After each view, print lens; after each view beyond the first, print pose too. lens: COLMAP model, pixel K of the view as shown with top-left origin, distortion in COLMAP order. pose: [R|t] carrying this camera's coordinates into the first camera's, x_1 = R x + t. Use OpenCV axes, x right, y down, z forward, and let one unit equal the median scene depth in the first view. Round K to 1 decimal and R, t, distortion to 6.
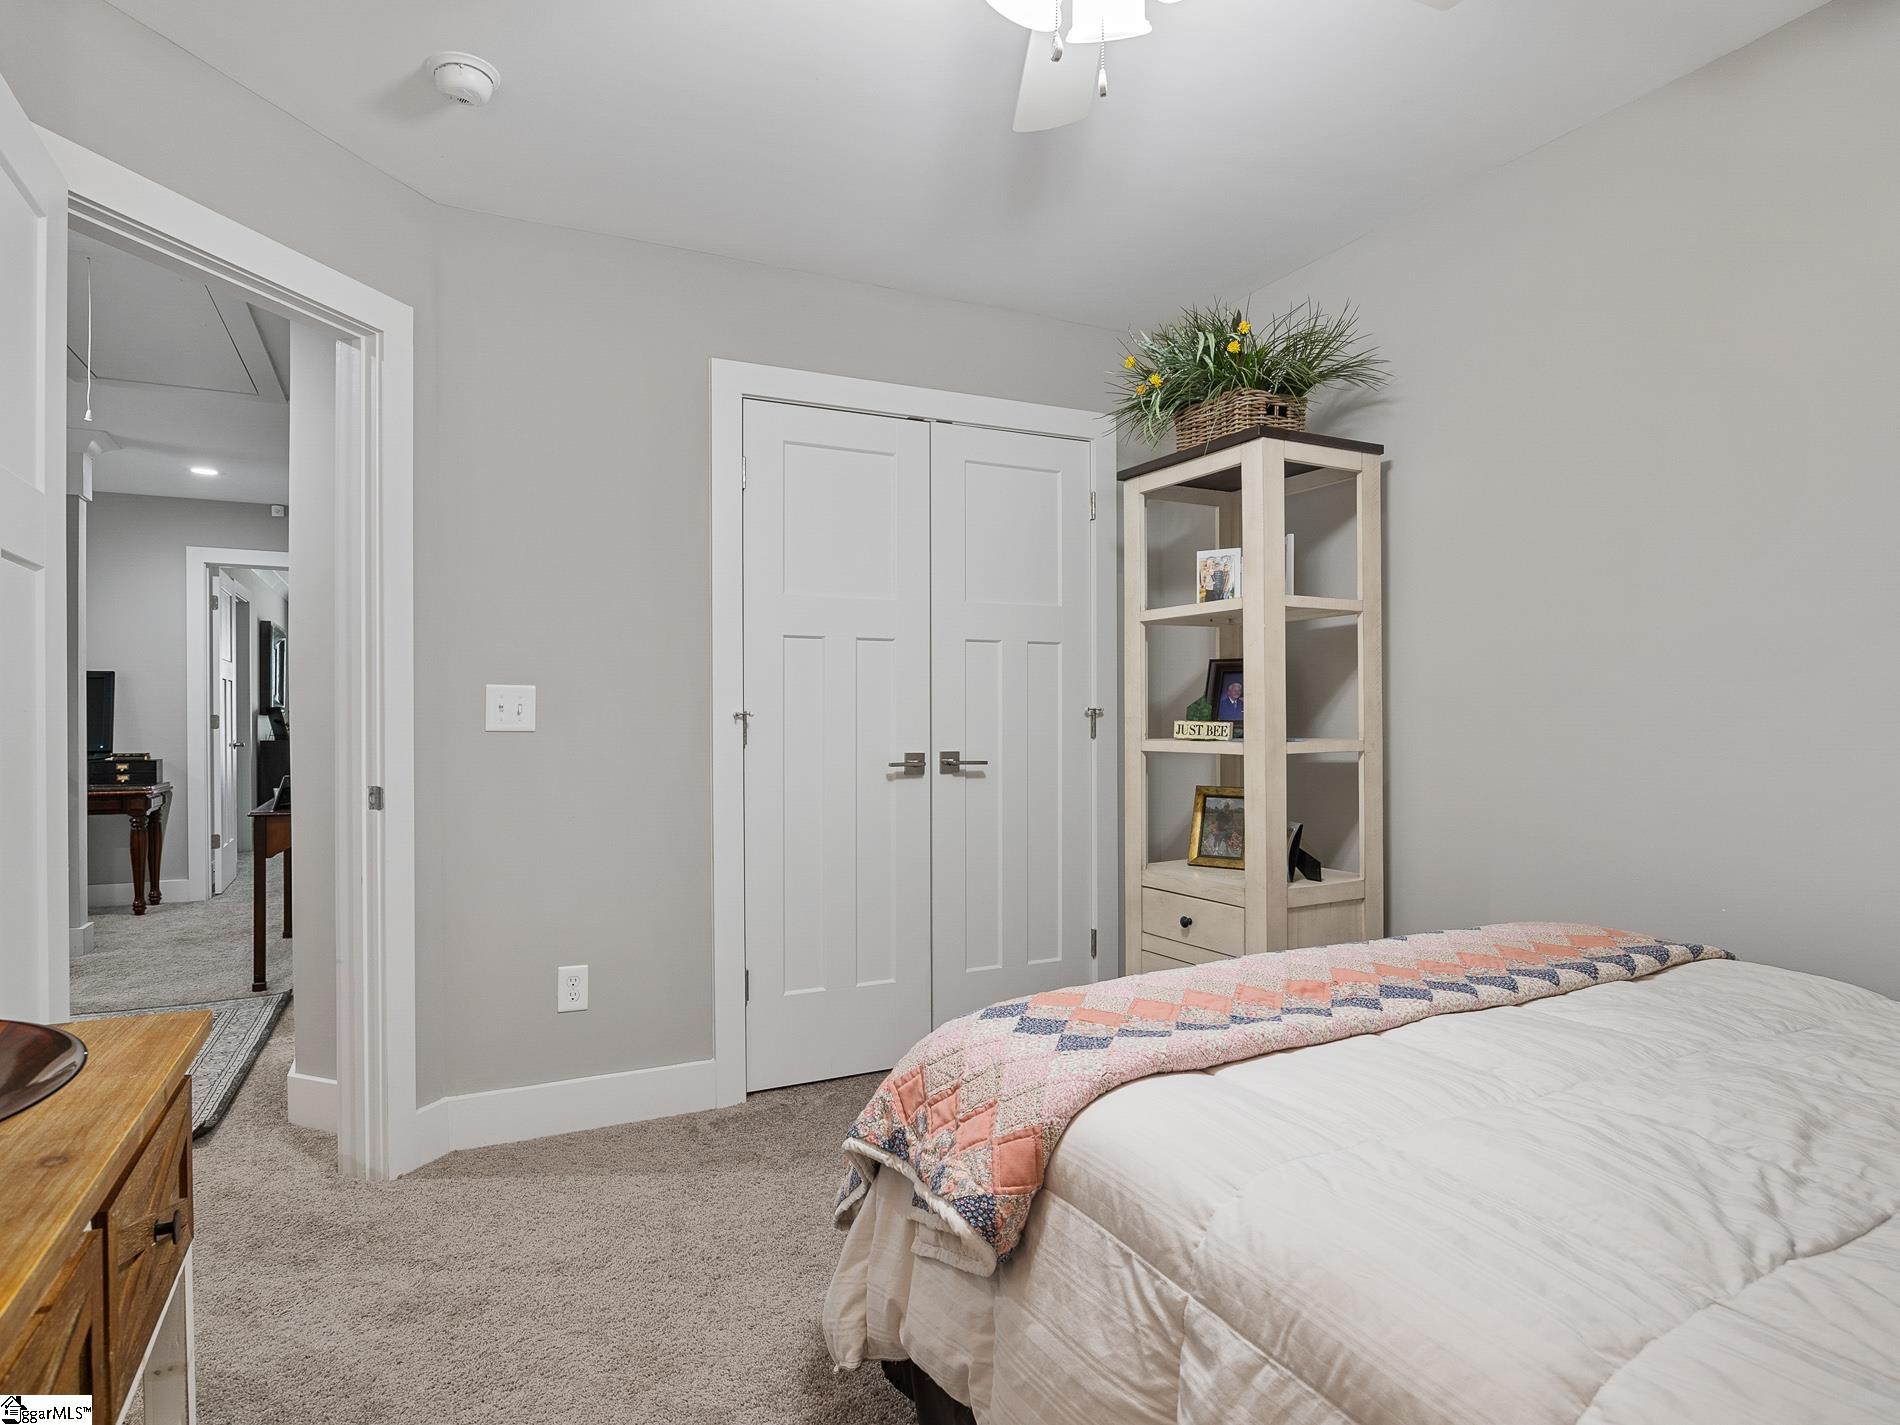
lens RADIAL K [[1038.6, 0, 946.4], [0, 1038.6, 724.7], [0, 0, 1]] dist [-0.001385, -0.000211]
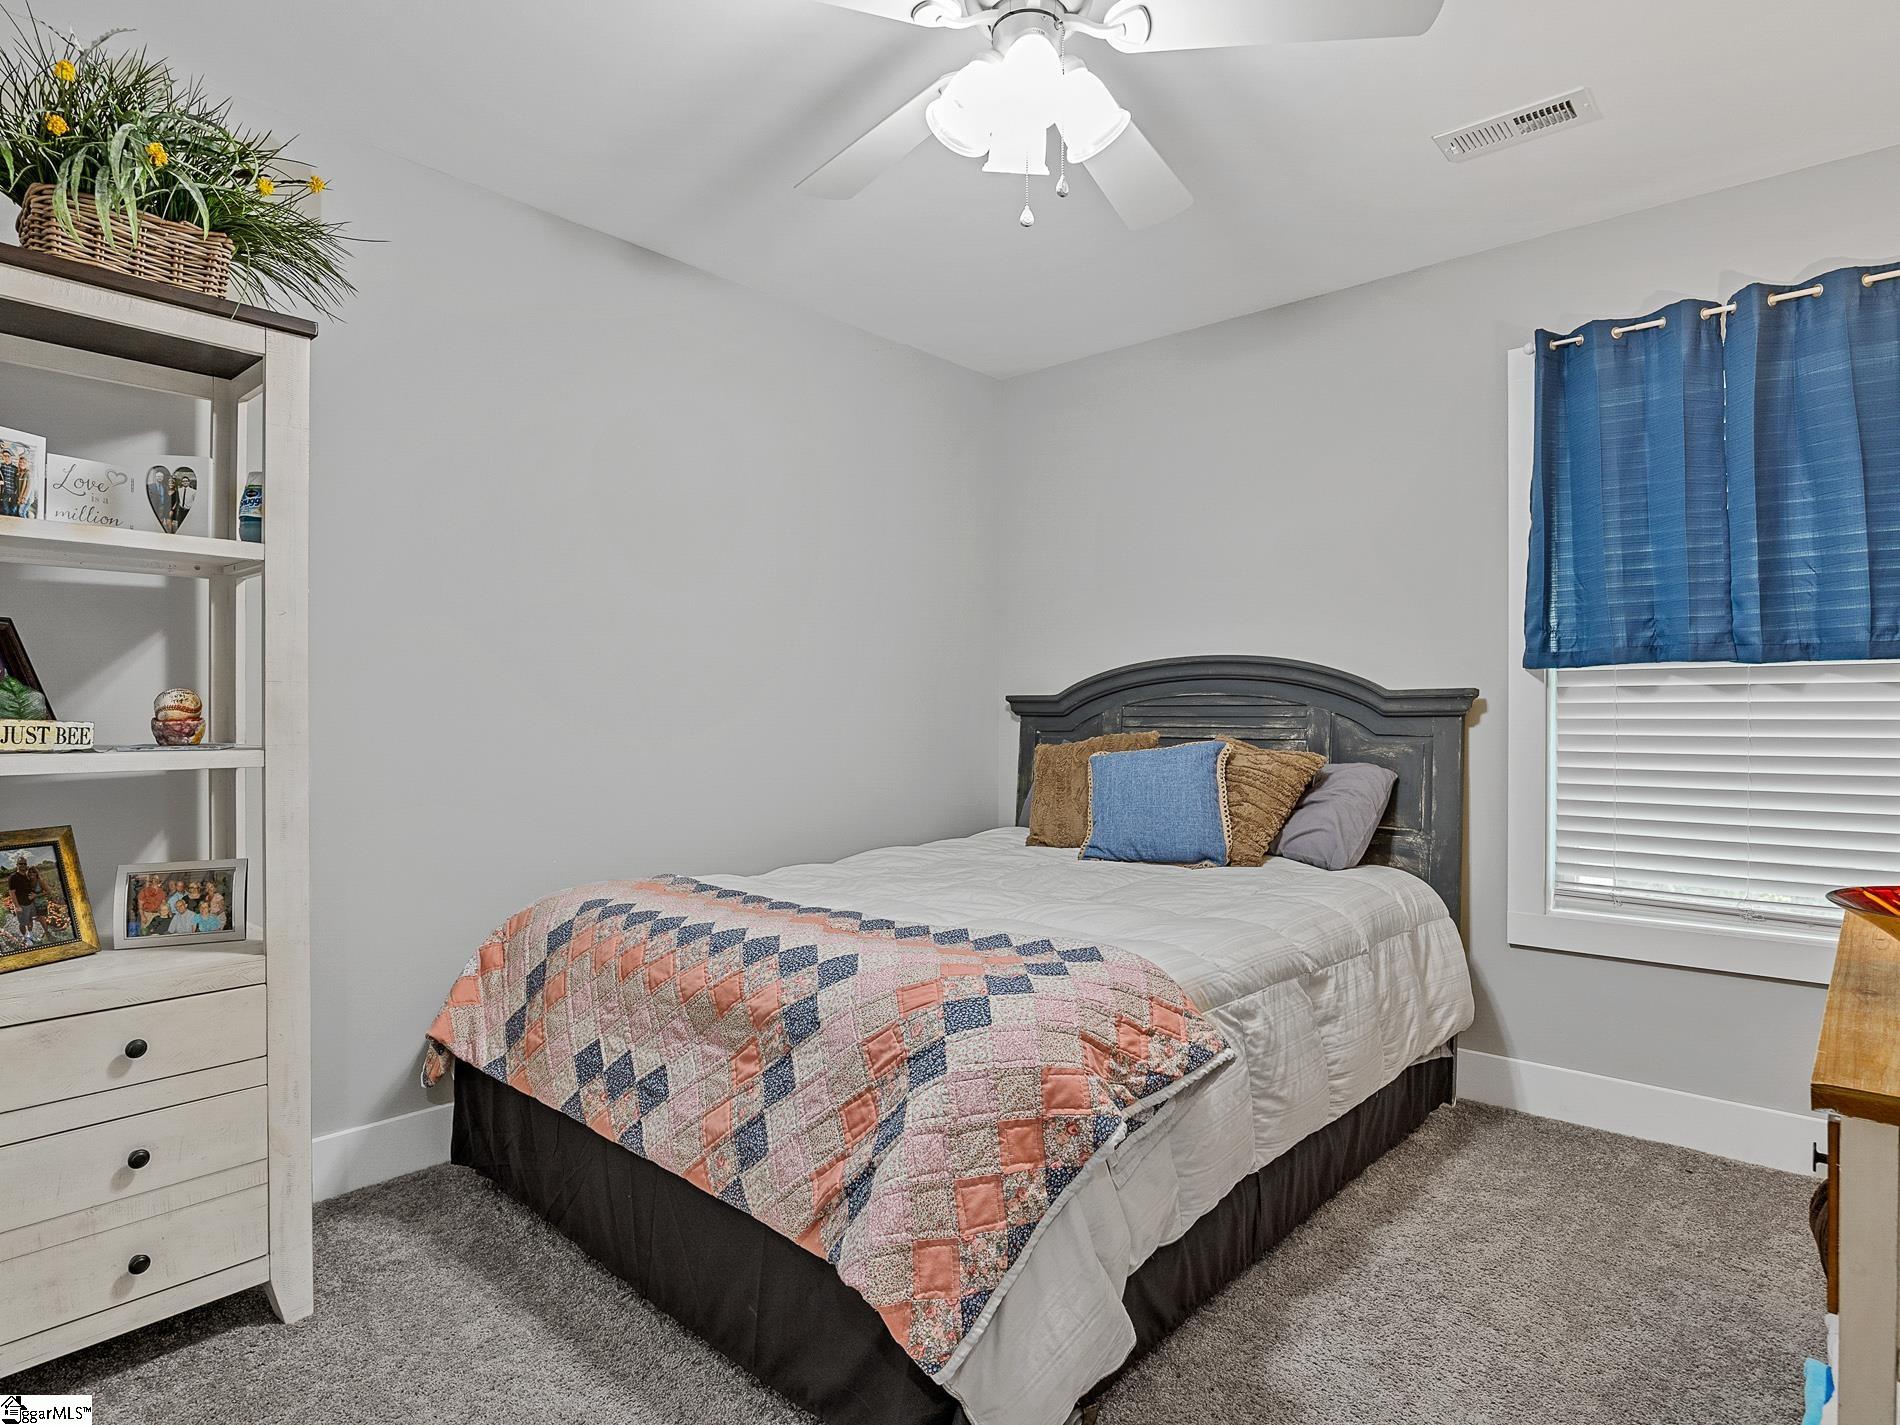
lens RADIAL K [[1038.6, 0, 946.4], [0, 1038.6, 724.7], [0, 0, 1]] dist [-0.001385, -0.000211]
pose [[-0.367728, -0.000342, 0.929933, -0.487661], [0.001129, 0.999999, 0.000814, -0.000830], [-0.929933, 0.001349, -0.367727, 0.738197]]
